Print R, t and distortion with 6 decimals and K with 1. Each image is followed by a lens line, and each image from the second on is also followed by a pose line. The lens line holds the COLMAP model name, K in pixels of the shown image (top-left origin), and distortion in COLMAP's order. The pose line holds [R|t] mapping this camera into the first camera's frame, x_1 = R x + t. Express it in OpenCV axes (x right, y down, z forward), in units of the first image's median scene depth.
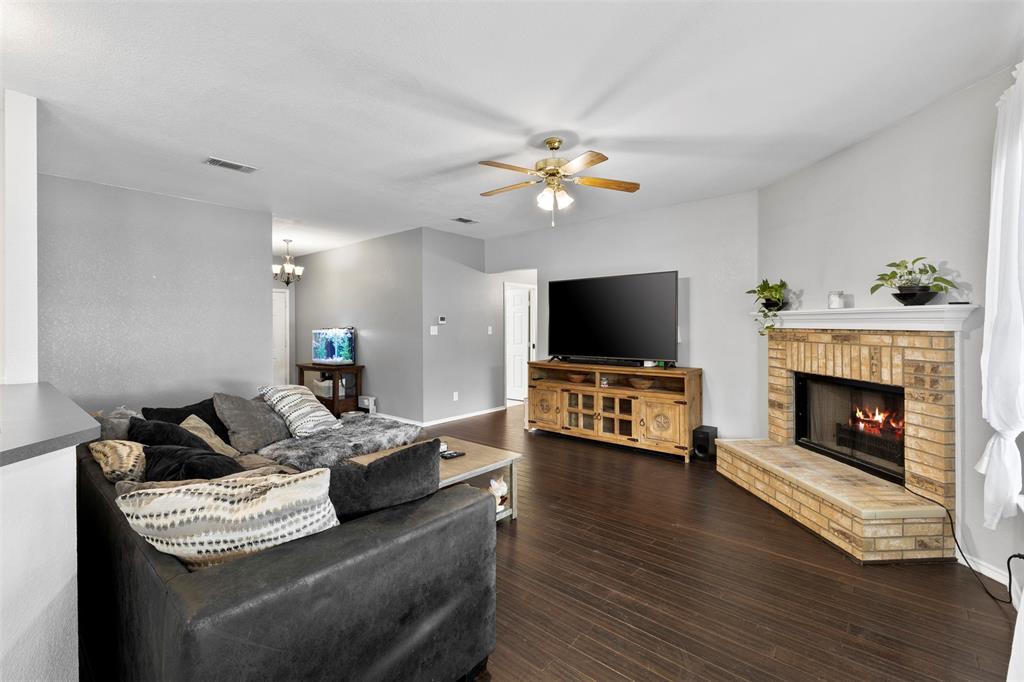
lens RADIAL K [[442.4, 0, 514.4], [0, 442.4, 327.2], [0, 0, 1]] dist [0.010512, -0.004591]
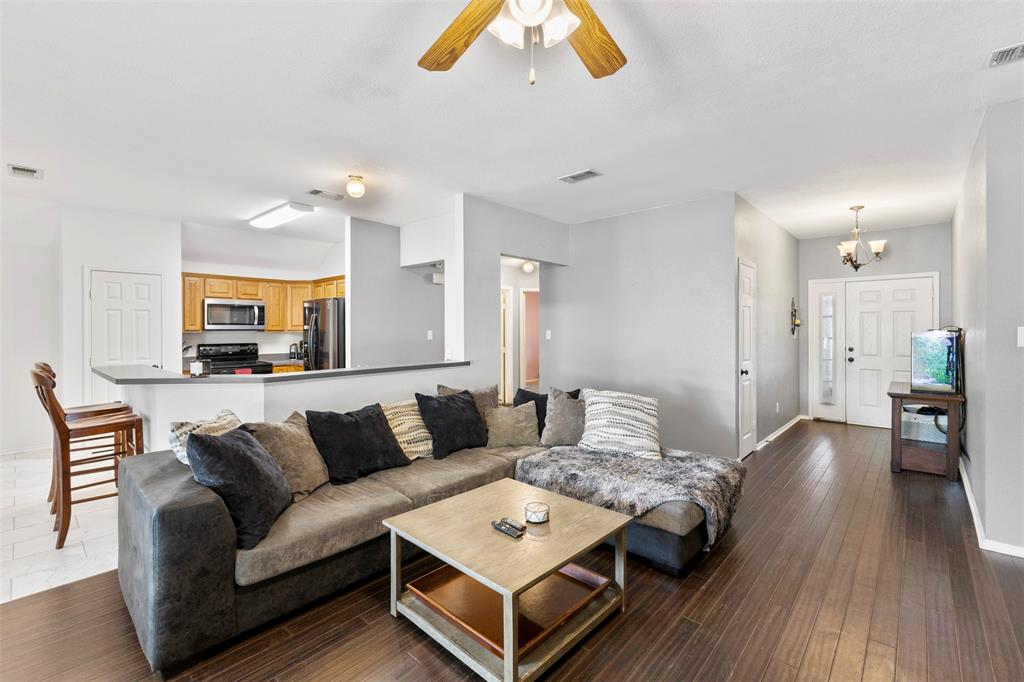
lens RADIAL K [[442.4, 0, 511.2], [0, 442.4, 333.0], [0, 0, 1]] dist [0.010512, -0.004591]
pose [[-0.039101, 0.012740, -0.999154, 0.434015], [-0.000083, 0.999919, 0.012753, -0.002193], [0.999235, 0.000582, -0.039097, 0.892863]]
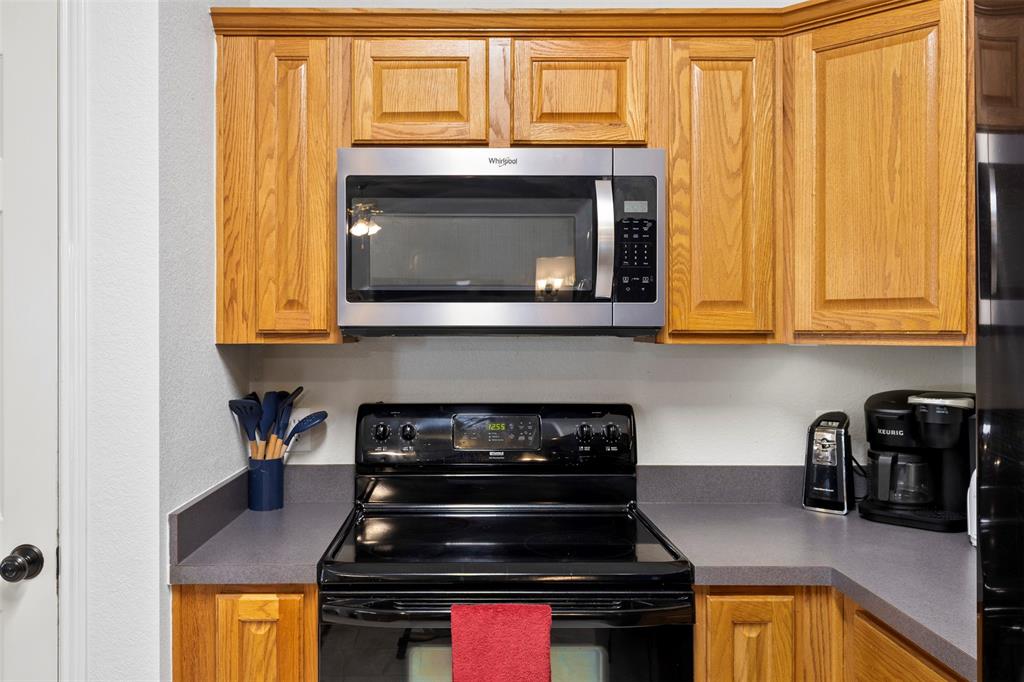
lens RADIAL K [[876.4, 0, 506.3], [0, 876.4, 332.3], [0, 0, 1]] dist [0.016172, 0.003118]
pose [[-0.748159, 0.013407, -0.663384, -0.879049], [0.004580, 0.999876, 0.015042, 0.000221], [0.663503, 0.008216, -0.748128, 0.181615]]
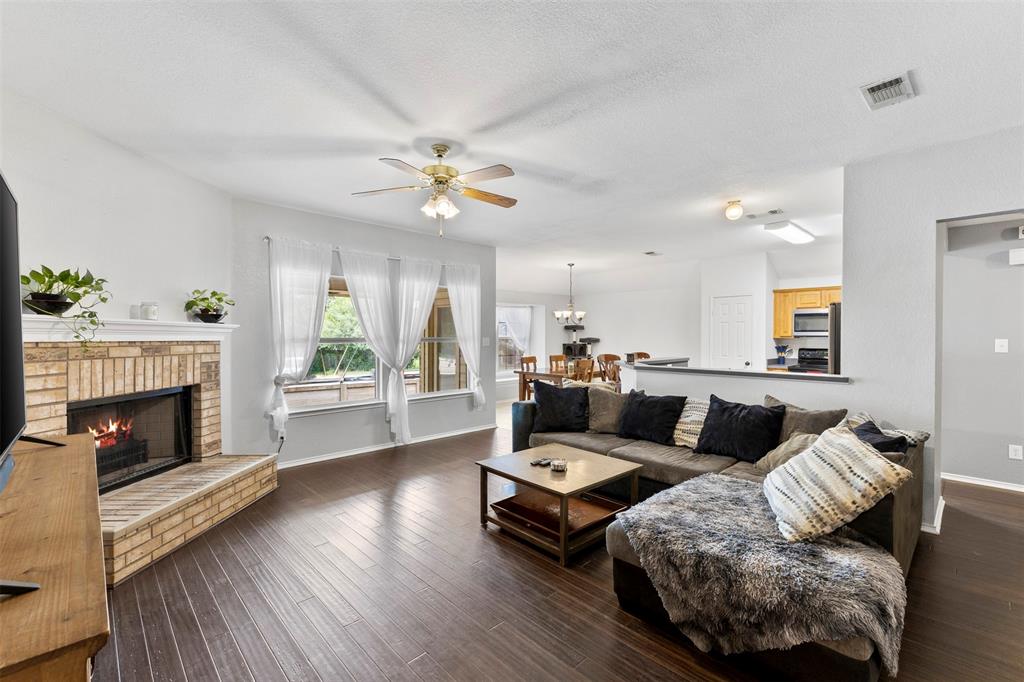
lens RADIAL K [[442.4, 0, 510.7], [0, 442.4, 337.1], [0, 0, 1]] dist [0.010512, -0.004591]
pose [[-0.993652, 0.003817, 0.112436, -0.158614], [0.004595, 0.999967, 0.006665, -0.007292], [-0.112407, 0.007140, -0.993637, 1.766455]]
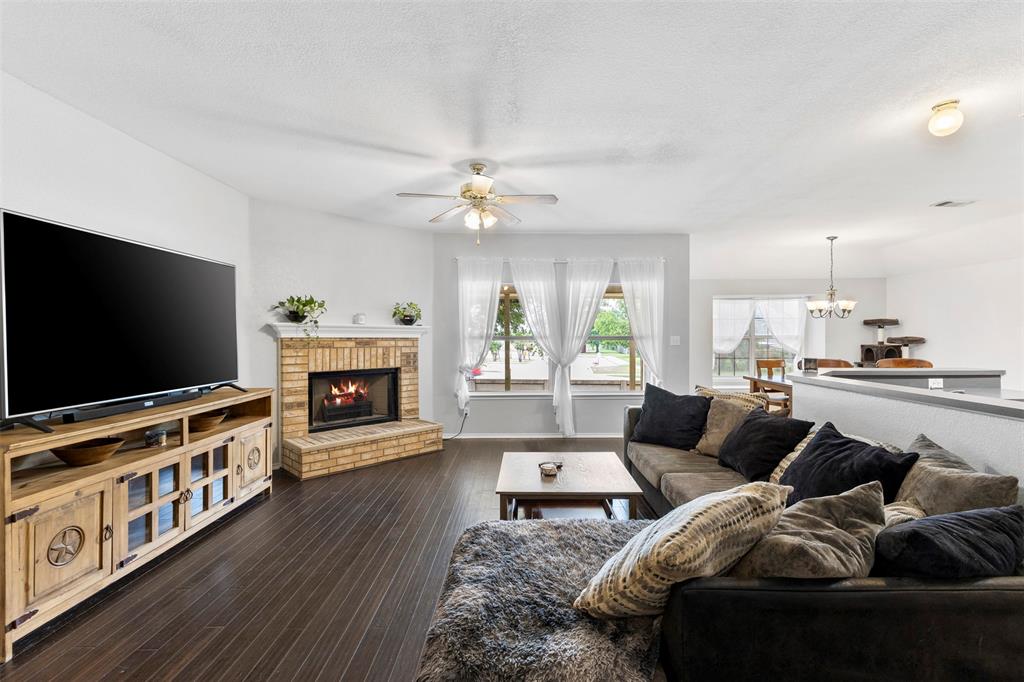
lens RADIAL K [[442.4, 0, 518.3], [0, 442.4, 334.5], [0, 0, 1]] dist [0.010512, -0.004591]
pose [[-0.647141, 0.007227, 0.762336, -0.734500], [0.007403, 0.999967, -0.003196, 0.001935], [-0.762334, 0.003575, -0.647174, 1.478090]]
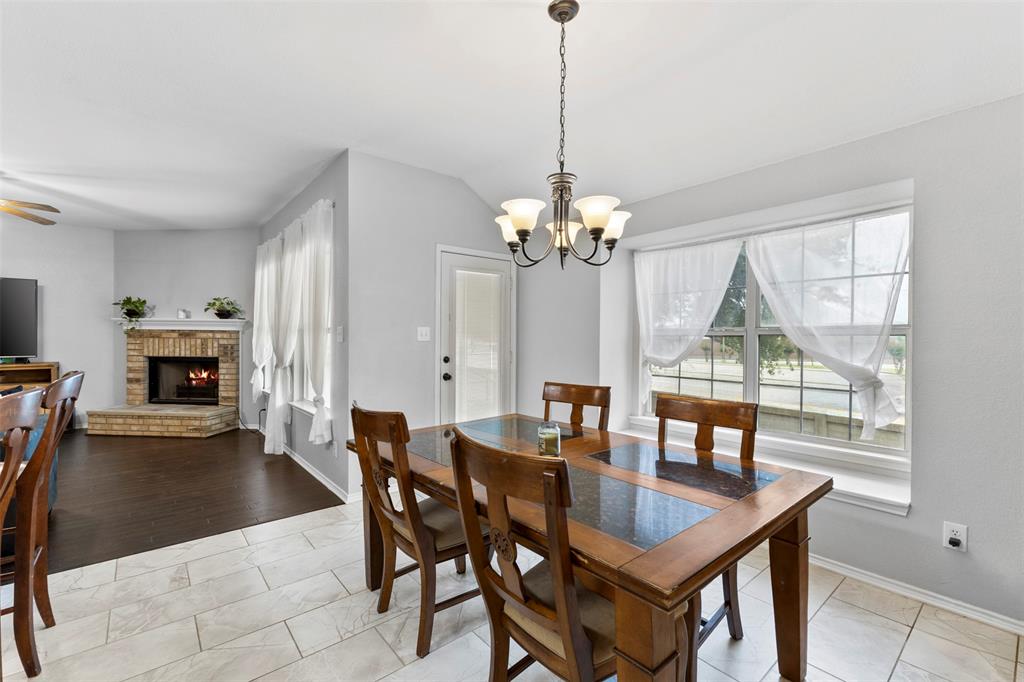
lens RADIAL K [[442.4, 0, 517.9], [0, 442.4, 336.2], [0, 0, 1]] dist [0.010512, -0.004591]
pose [[0.156410, 0.003502, 0.987686, -0.787569], [-0.003659, 0.999989, -0.002966, 0.028721], [-0.987686, -0.003150, 0.156421, -0.586932]]
